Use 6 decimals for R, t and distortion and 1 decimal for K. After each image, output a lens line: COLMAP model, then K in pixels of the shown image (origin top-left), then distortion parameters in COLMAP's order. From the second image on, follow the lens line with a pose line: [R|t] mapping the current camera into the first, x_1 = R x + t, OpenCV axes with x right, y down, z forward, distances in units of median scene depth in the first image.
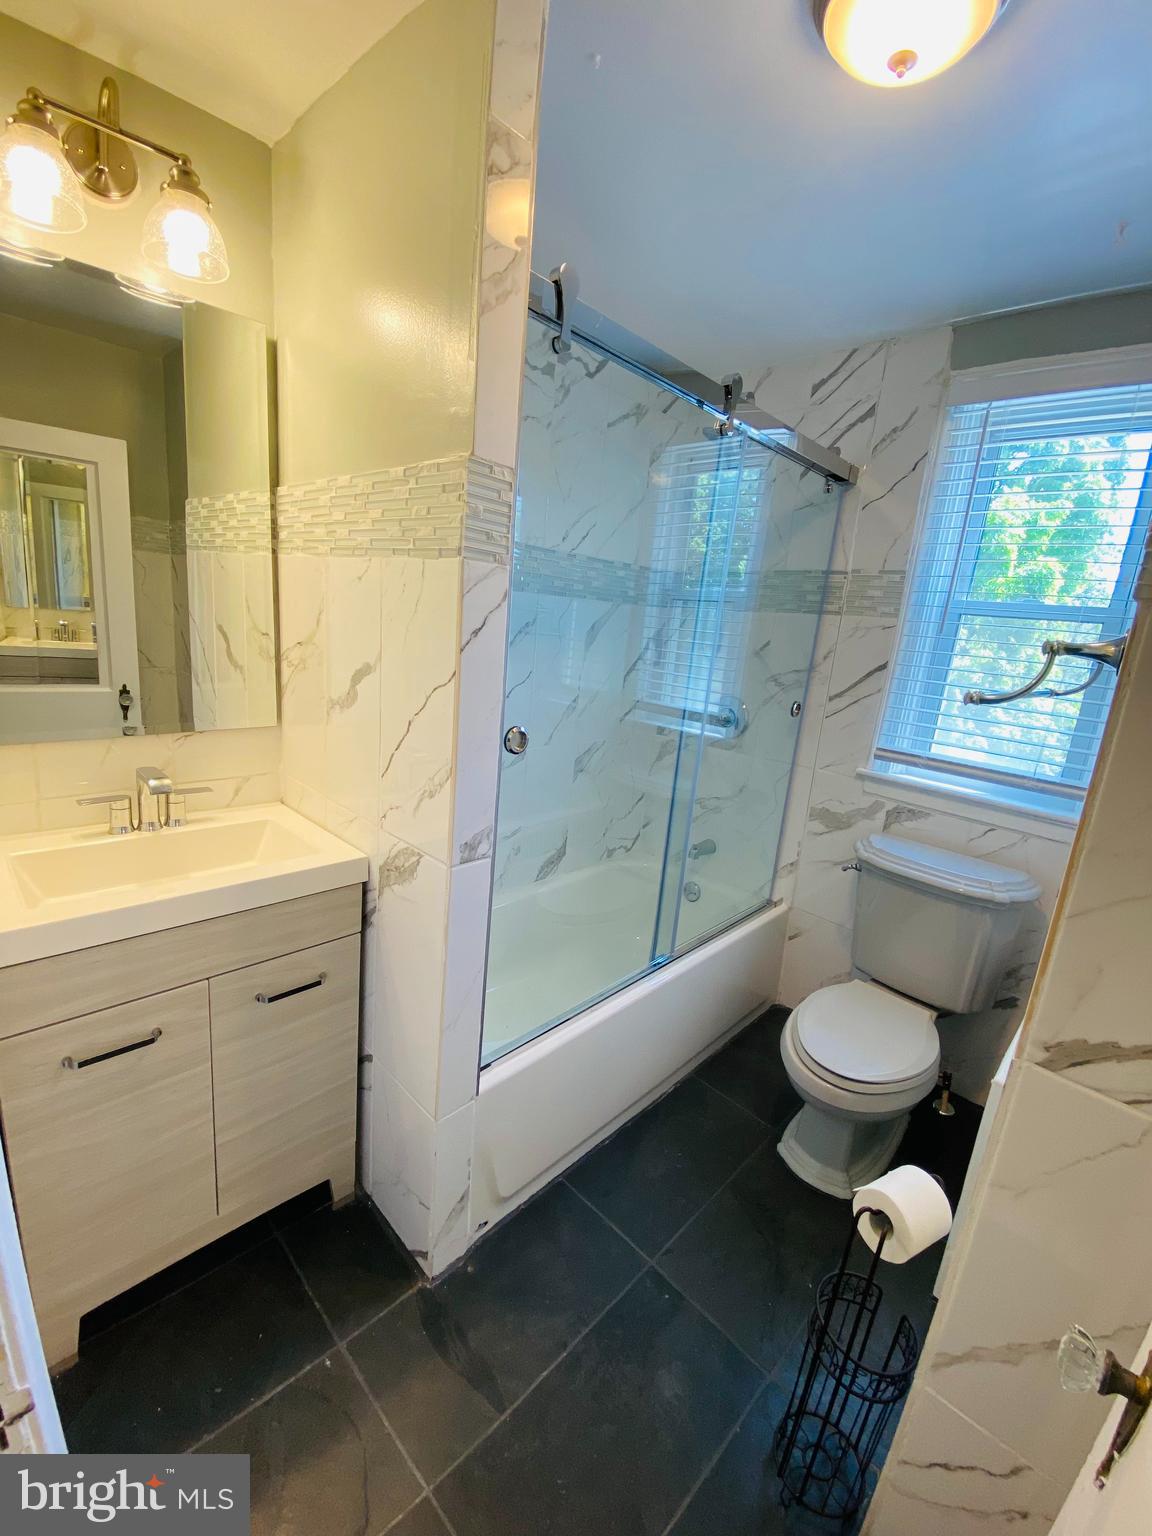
lens RADIAL K [[633.9, 0, 574.5], [0, 633.9, 767.6], [0, 0, 1]] dist [-0.004994, -0.000566]
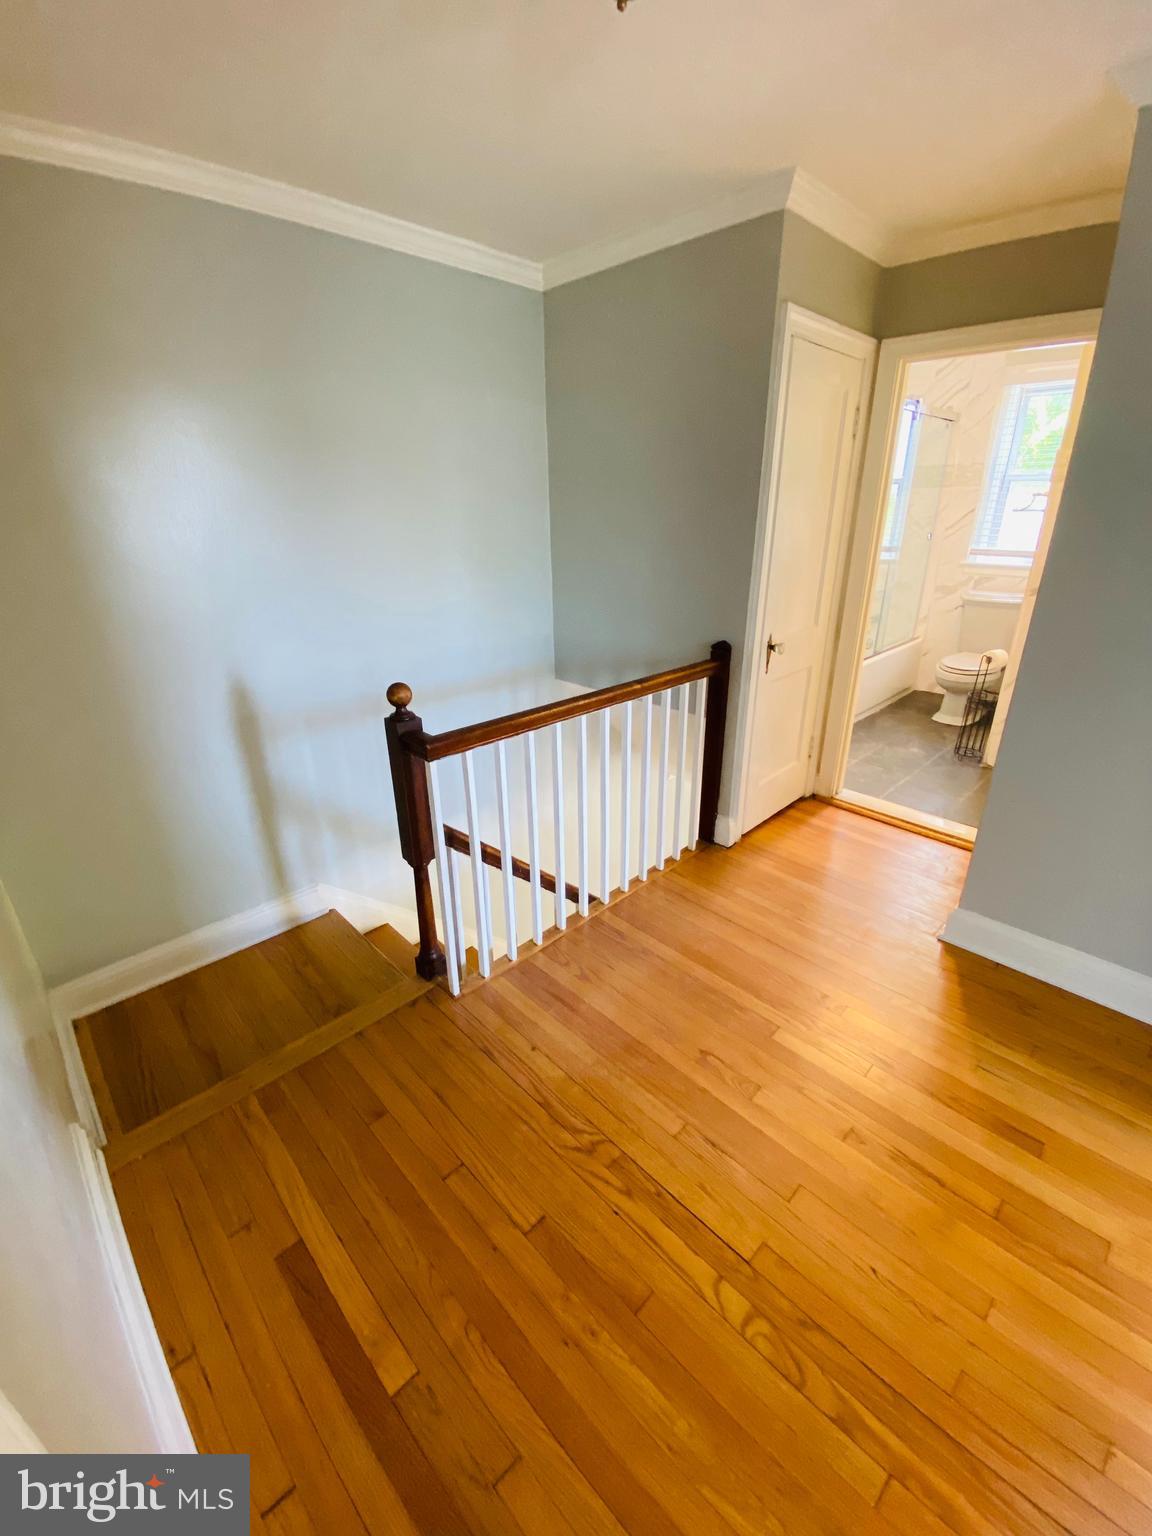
lens RADIAL K [[633.9, 0, 581.5], [0, 633.9, 762.3], [0, 0, 1]] dist [-0.004994, -0.000566]
pose [[0.994354, -0.091637, -0.053506, -0.794207], [0.098781, 0.983546, 0.151263, 0.225696], [0.038764, -0.155694, 0.987044, -1.296032]]
